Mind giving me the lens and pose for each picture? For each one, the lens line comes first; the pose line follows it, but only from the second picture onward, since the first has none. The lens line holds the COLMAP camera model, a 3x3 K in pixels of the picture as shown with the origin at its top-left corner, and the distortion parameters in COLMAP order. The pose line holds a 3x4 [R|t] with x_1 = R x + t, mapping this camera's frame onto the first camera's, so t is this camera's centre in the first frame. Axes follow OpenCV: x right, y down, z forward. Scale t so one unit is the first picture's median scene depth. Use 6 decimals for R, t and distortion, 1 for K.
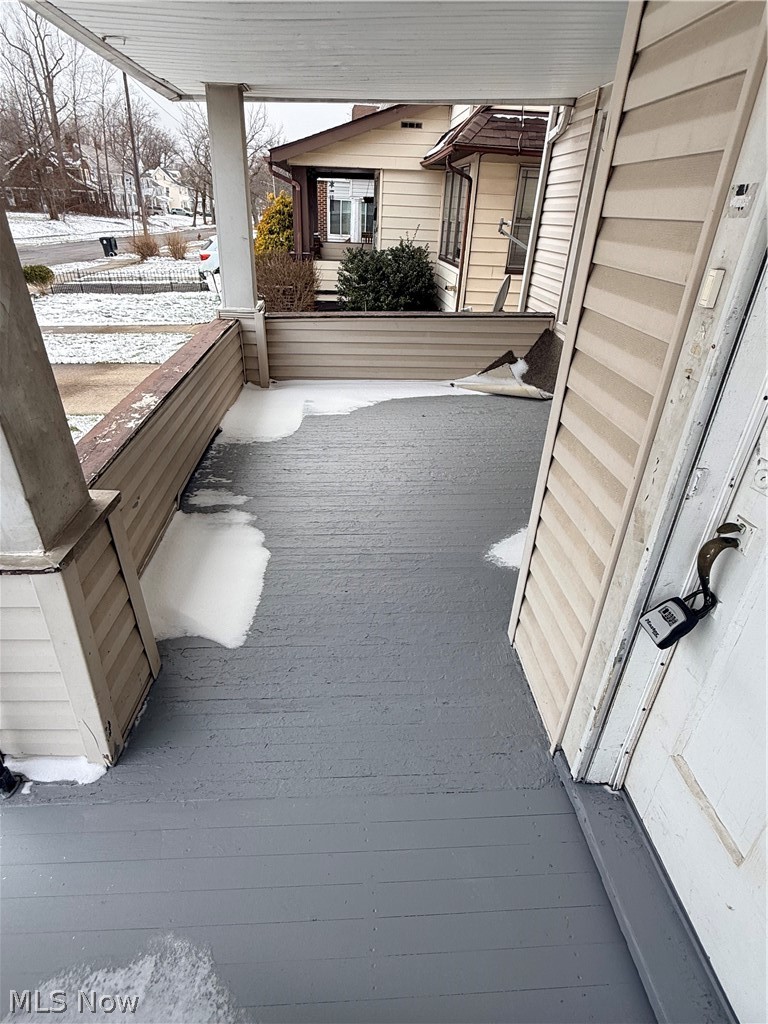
lens RADIAL K [[546.0, 0, 380.2], [0, 546.0, 512.7], [0, 0, 1]] dist [-0.003192, -0.000097]
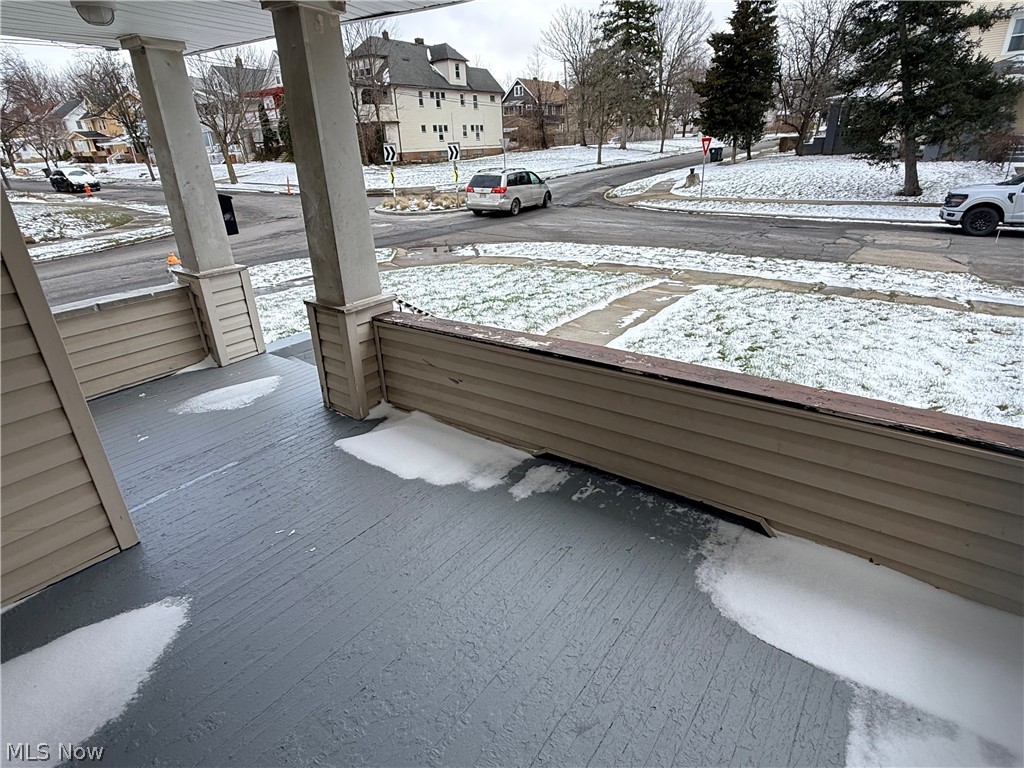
lens RADIAL K [[546.0, 0, 510.0], [0, 546.0, 387.3], [0, 0, 1]] dist [-0.003192, -0.000097]
pose [[-0.628804, 0.295363, -0.719281, 0.368421], [-0.377355, 0.692891, 0.614415, -0.757369], [0.679859, 0.657771, -0.324236, 1.336183]]
